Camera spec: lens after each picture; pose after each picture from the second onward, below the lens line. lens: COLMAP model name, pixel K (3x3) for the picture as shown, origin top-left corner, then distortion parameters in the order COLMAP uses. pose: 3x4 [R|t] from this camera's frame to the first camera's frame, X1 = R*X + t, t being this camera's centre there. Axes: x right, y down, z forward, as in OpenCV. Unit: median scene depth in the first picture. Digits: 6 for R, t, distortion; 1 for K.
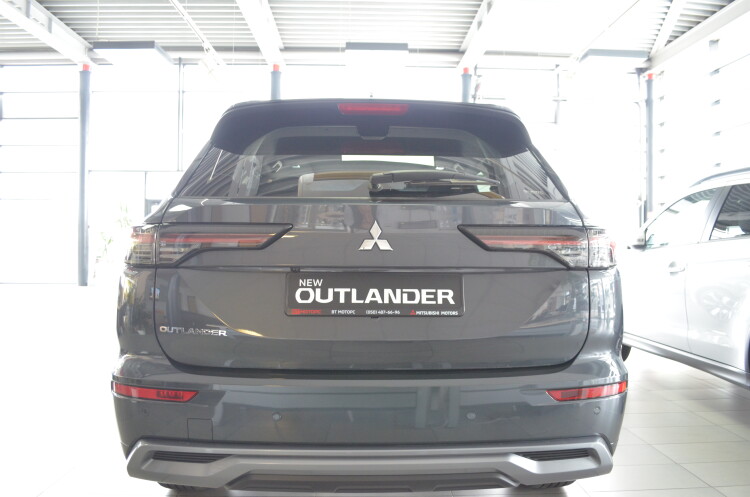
lens RADIAL K [[625.8, 0, 372.8], [0, 625.8, 244.0], [0, 0, 1]] dist [-0.029865, -0.009766]
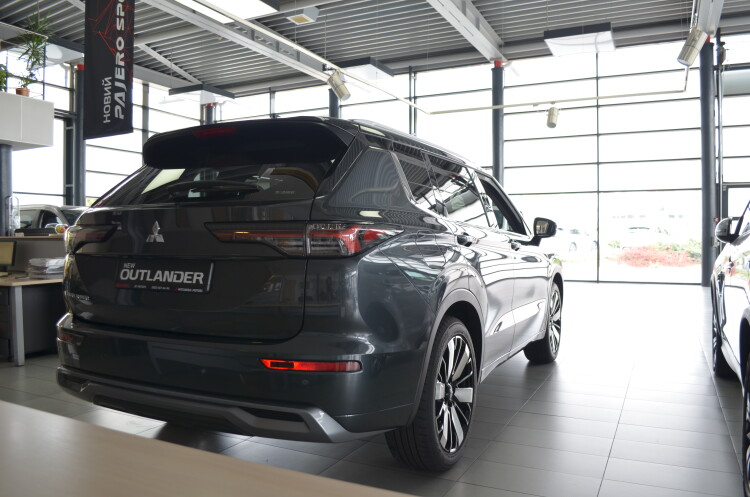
lens RADIAL K [[625.8, 0, 377.9], [0, 625.8, 253.8], [0, 0, 1]] dist [-0.029865, -0.009766]
pose [[0.878977, 0.008124, -0.476796, 1.068478], [0.004548, 0.999667, 0.025417, 0.002301], [0.476843, -0.024509, 0.878647, 0.033708]]
